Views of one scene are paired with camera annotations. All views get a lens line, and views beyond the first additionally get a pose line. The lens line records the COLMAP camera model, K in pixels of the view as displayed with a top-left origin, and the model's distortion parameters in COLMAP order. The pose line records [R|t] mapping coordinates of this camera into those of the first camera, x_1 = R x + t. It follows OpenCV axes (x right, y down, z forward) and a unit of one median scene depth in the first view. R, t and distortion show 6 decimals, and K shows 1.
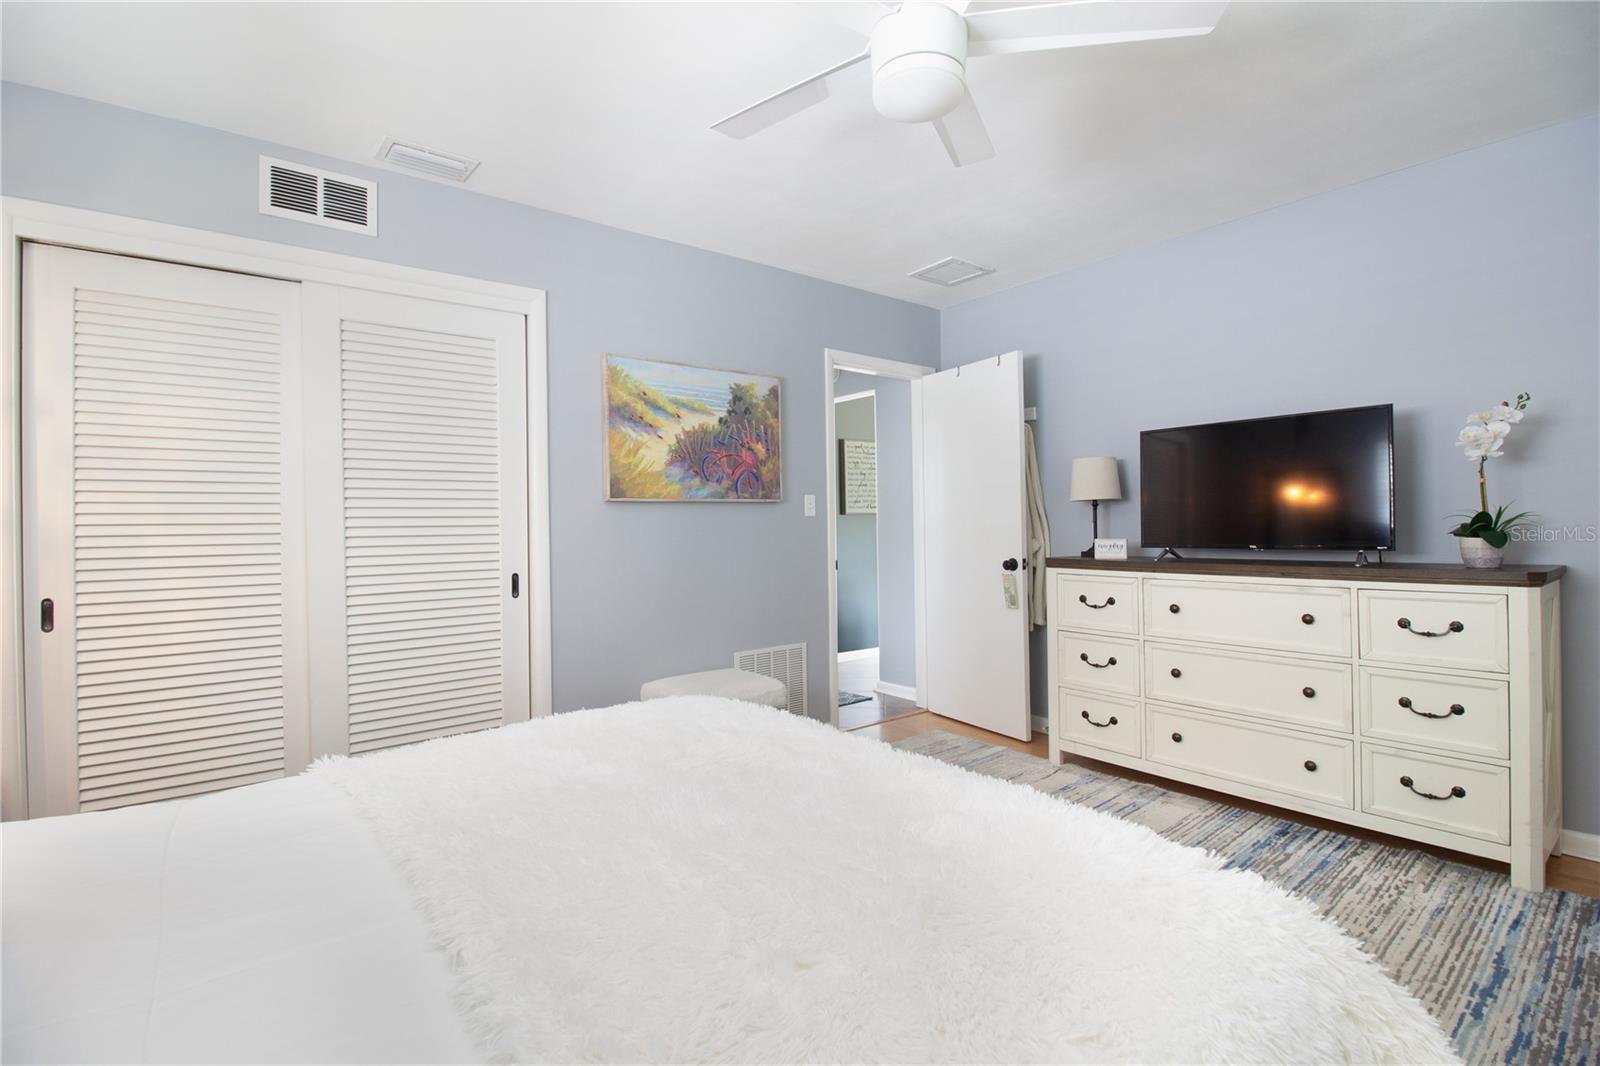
lens RADIAL K [[732.1, 0, 793.9], [0, 732.1, 519.8], [0, 0, 1]] dist [-0.003653, -0.014516]
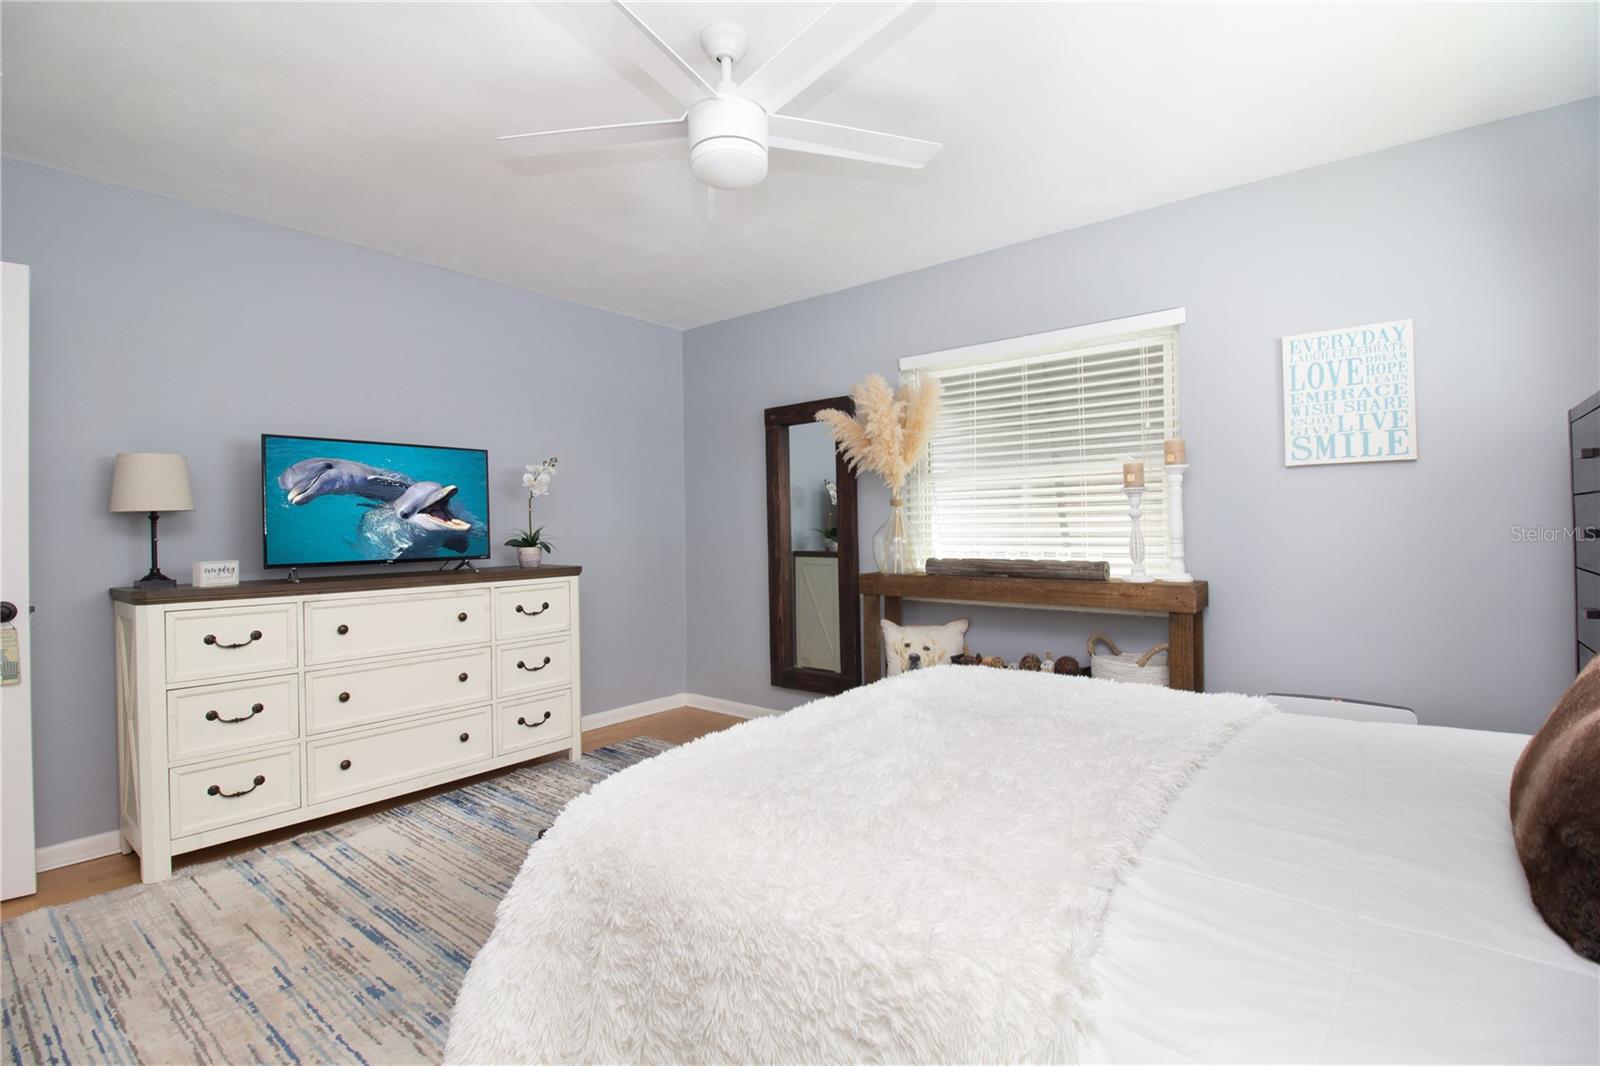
lens RADIAL K [[732.1, 0, 793.9], [0, 732.1, 519.8], [0, 0, 1]] dist [-0.003653, -0.014516]
pose [[-0.222285, 0.026284, 0.974627, -0.591174], [0.009506, 0.999647, -0.024791, 0.008384], [-0.974935, 0.003755, -0.222457, 0.698898]]
